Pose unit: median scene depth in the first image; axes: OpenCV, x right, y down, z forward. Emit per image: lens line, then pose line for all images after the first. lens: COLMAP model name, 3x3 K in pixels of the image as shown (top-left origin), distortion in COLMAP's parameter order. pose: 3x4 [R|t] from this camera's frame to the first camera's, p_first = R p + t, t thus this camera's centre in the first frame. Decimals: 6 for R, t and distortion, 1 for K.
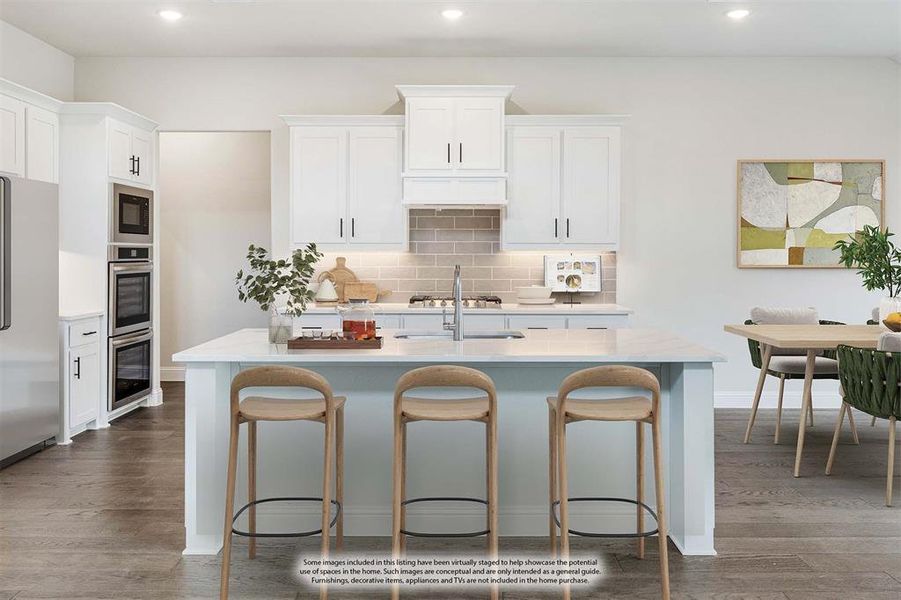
lens RADIAL K [[751.9, 0, 474.6], [0, 751.9, 254.5], [0, 0, 1]] dist [-0.014868, -0.013273]
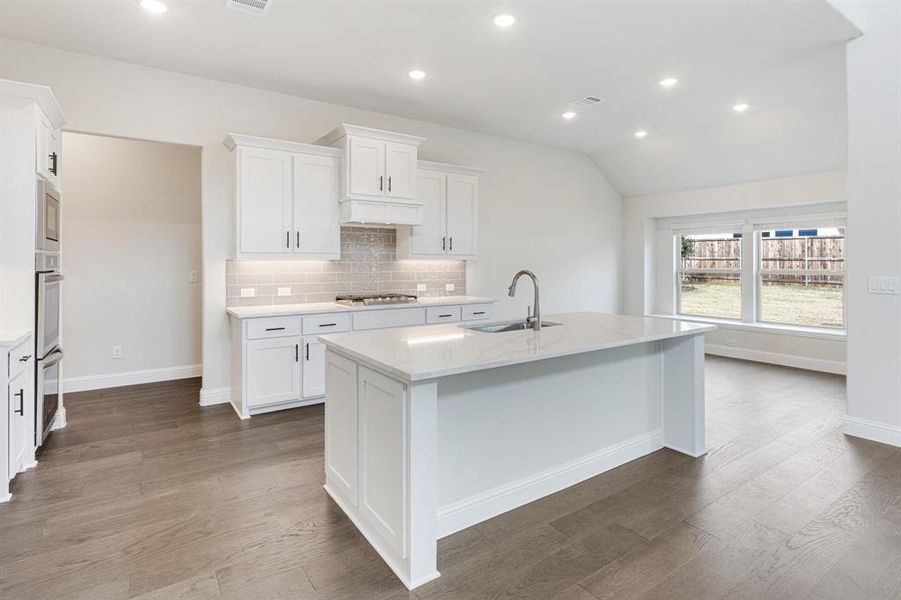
lens RADIAL K [[463.5, 0, 454.6], [0, 463.5, 266.6], [0, 0, 1]] dist [0.003502, 0.000369]
pose [[0.818118, -0.005935, 0.575019, -0.371976], [-0.000409, 0.999940, 0.010904, -0.001873], [-0.575050, -0.009156, 0.818067, 0.271499]]
